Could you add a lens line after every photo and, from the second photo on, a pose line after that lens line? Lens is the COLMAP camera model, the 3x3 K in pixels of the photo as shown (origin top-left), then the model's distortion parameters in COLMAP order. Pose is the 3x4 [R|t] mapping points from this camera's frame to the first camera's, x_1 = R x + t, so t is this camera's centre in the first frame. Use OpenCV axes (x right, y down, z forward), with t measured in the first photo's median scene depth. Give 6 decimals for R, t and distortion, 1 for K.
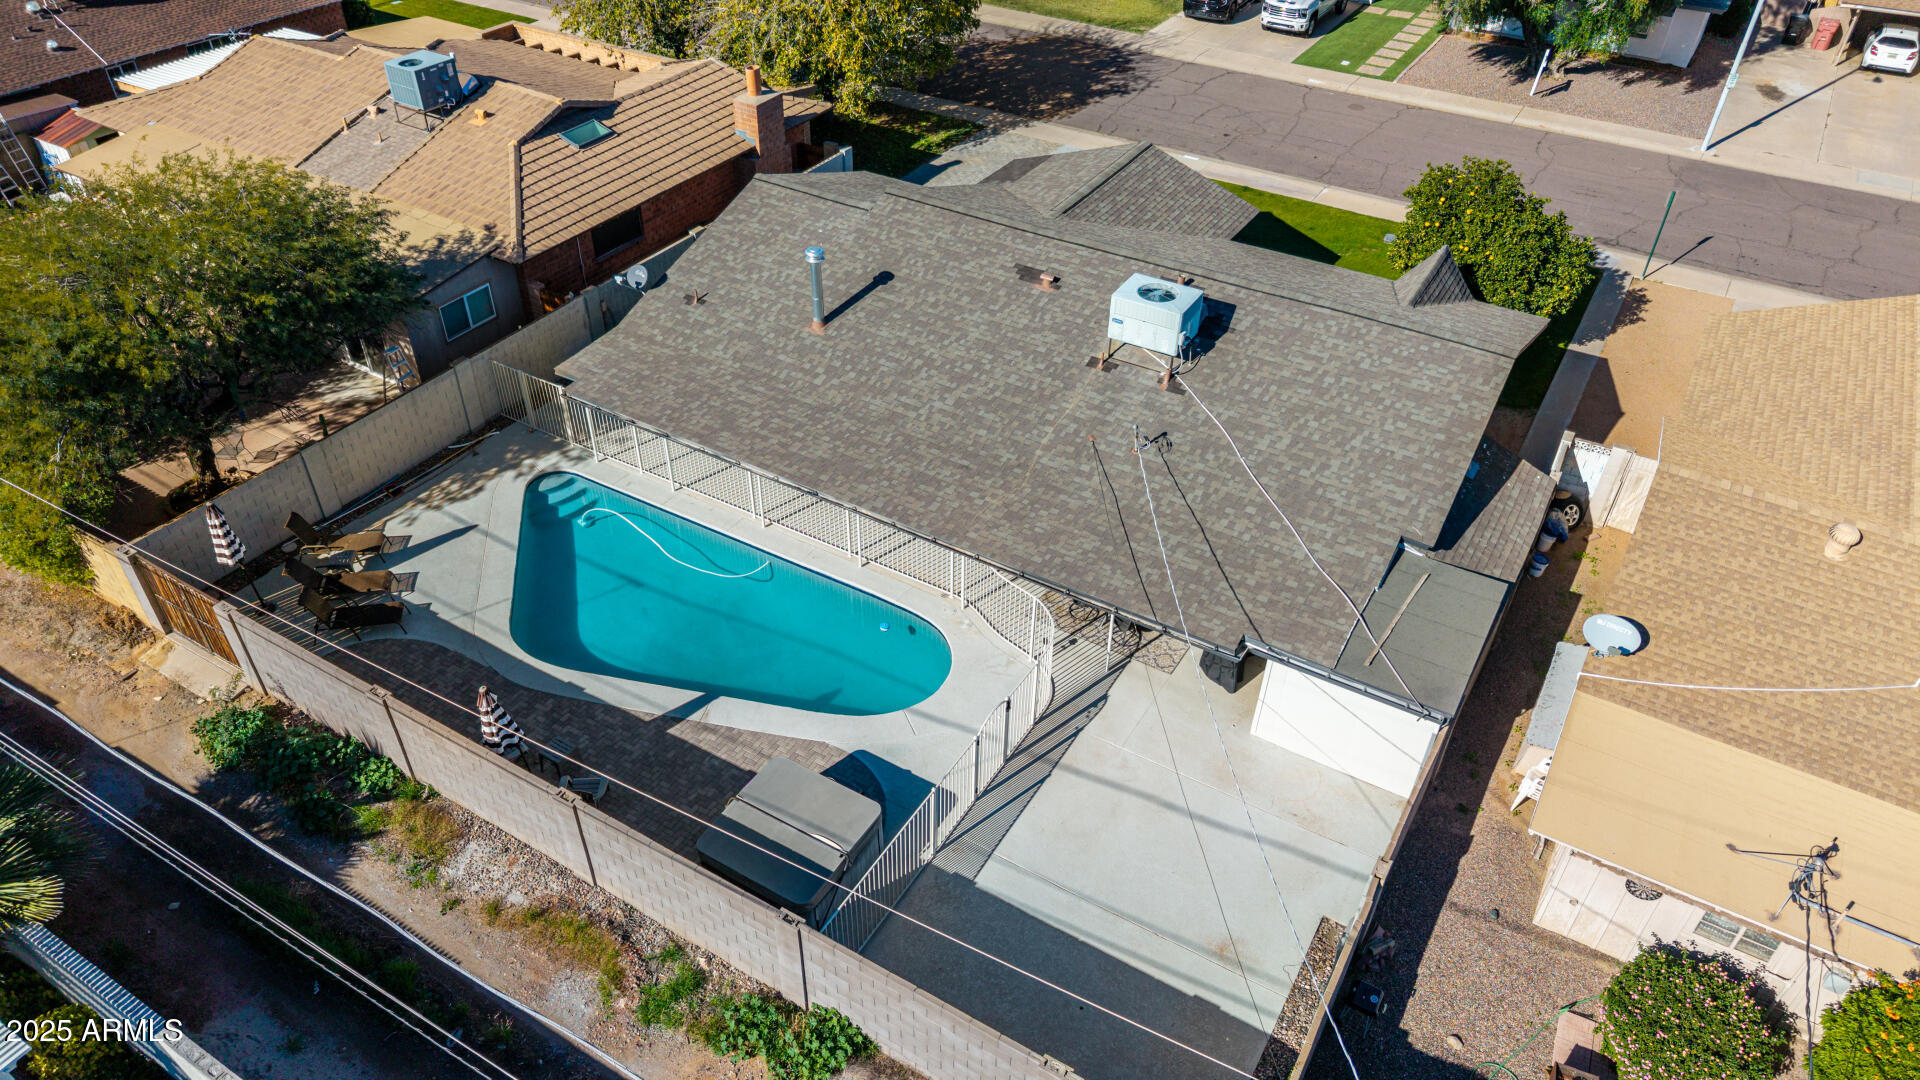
lens RADIAL K [[1270.7, 0, 960.0], [0, 1270.7, 540.0], [0, 0, 1]] dist [0.011398, 0.004199]
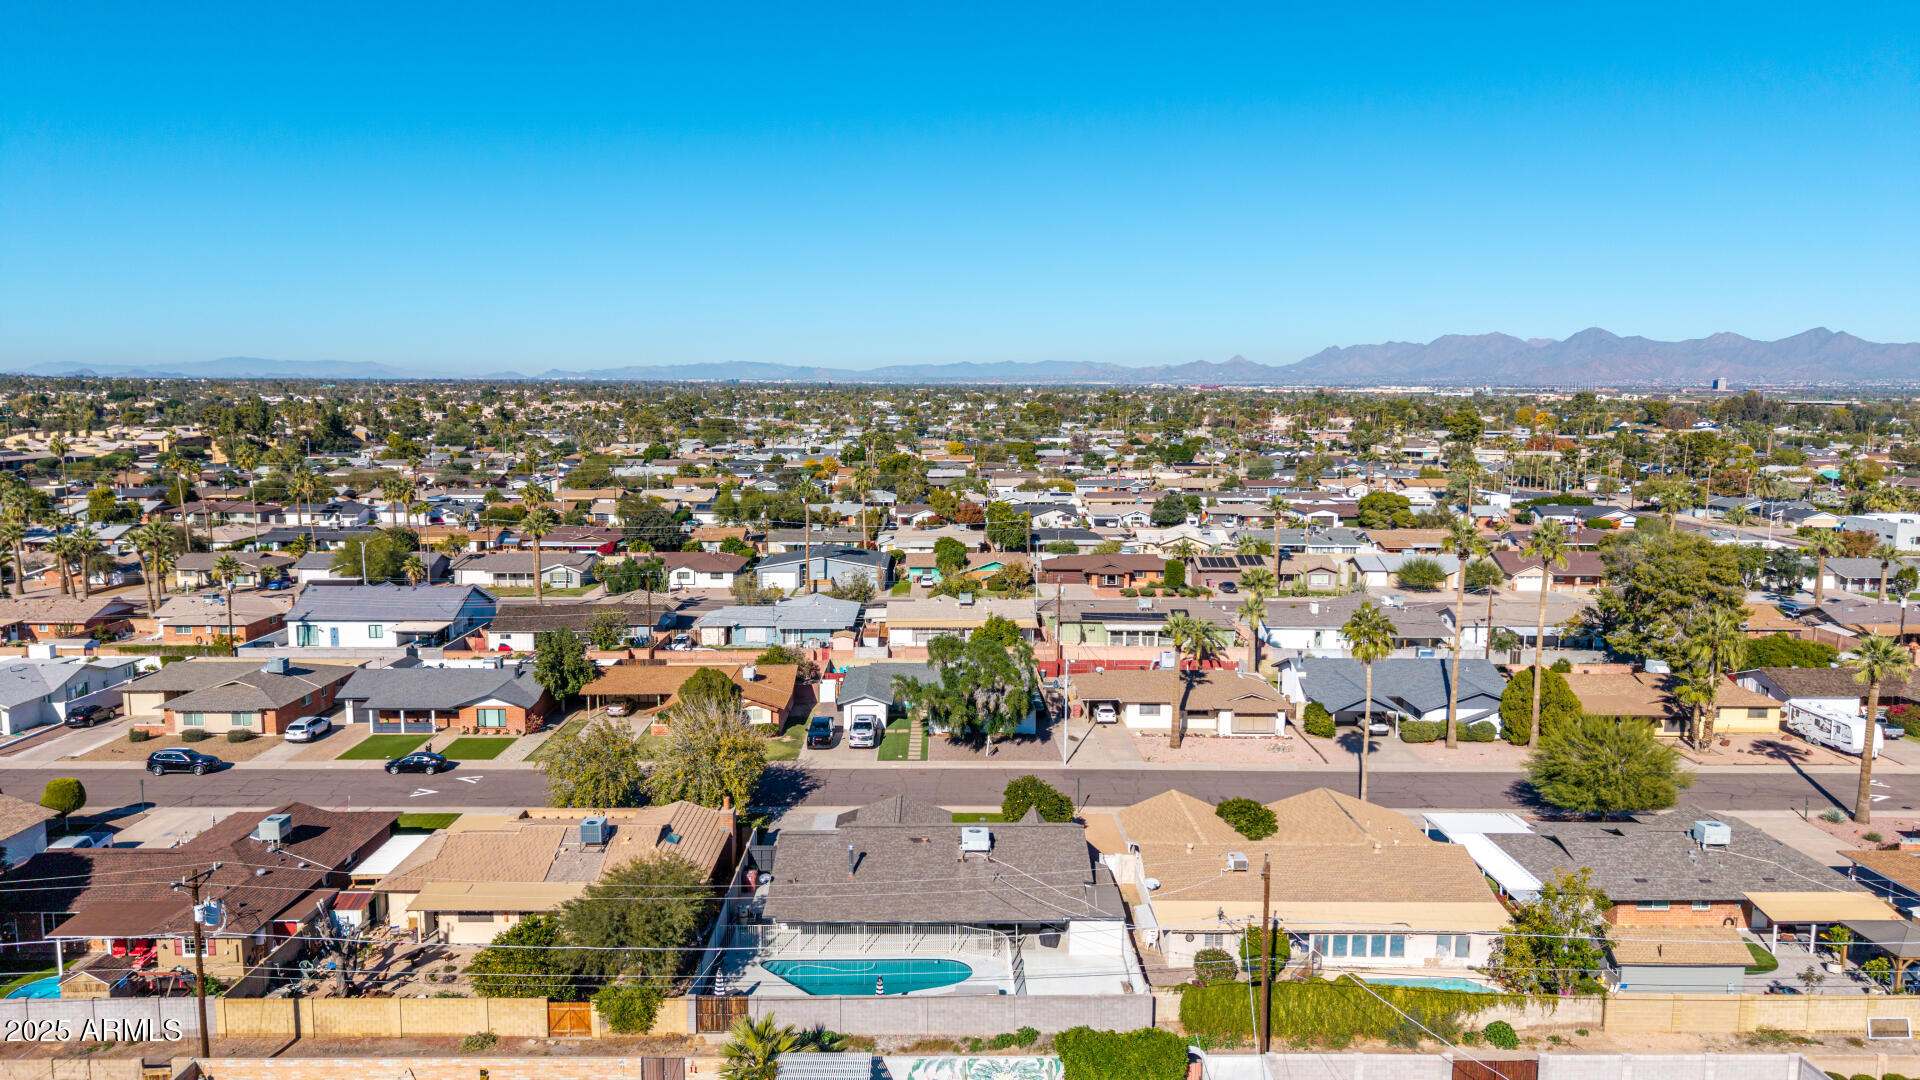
lens RADIAL K [[1270.7, 0, 960.0], [0, 1270.7, 540.0], [0, 0, 1]] dist [0.011398, 0.004199]
pose [[0.844780, -0.072368, 0.530197, -1.227036], [0.337358, 0.841131, -0.422715, 0.415312], [-0.415374, 0.535968, 0.734985, -1.321914]]
